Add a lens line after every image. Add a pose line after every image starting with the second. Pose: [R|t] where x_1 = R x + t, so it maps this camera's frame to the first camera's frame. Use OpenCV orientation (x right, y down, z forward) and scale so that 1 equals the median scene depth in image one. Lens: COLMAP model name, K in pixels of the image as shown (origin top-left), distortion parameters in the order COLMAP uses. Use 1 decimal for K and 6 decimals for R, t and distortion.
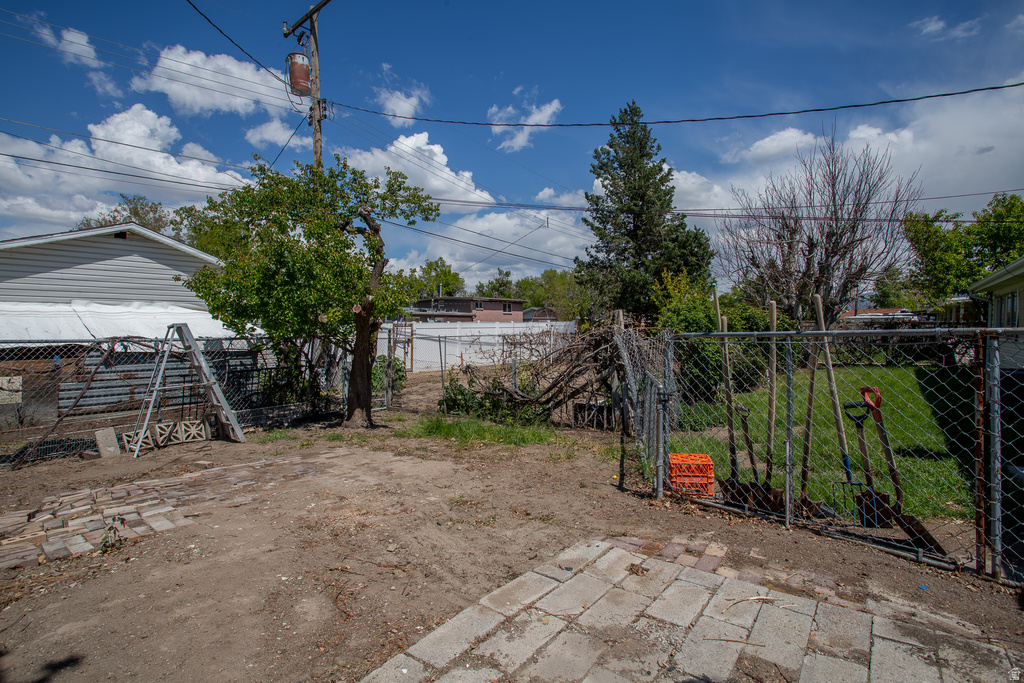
lens RADIAL K [[505.0, 0, 508.1], [0, 505.0, 339.2], [0, 0, 1]] dist [-0.077017, 0.033628]
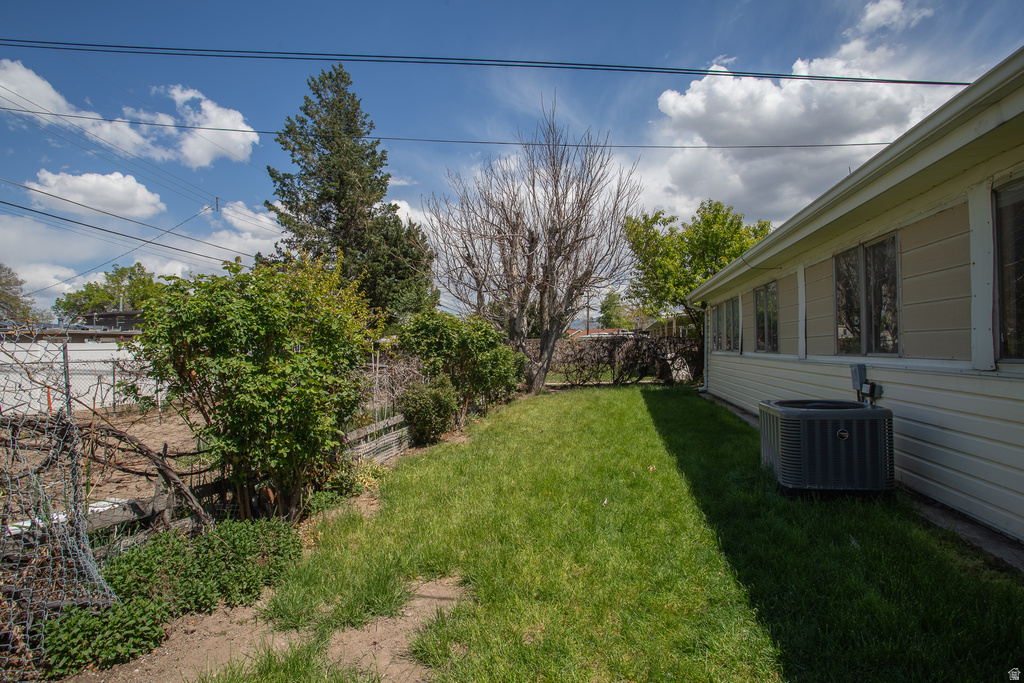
lens RADIAL K [[505.0, 0, 508.1], [0, 505.0, 339.2], [0, 0, 1]] dist [-0.077017, 0.033628]
pose [[0.896611, -0.005695, 0.442783, 0.203547], [0.024681, 0.999006, -0.037130, 0.000353], [-0.442132, 0.044219, 0.895860, 0.268595]]
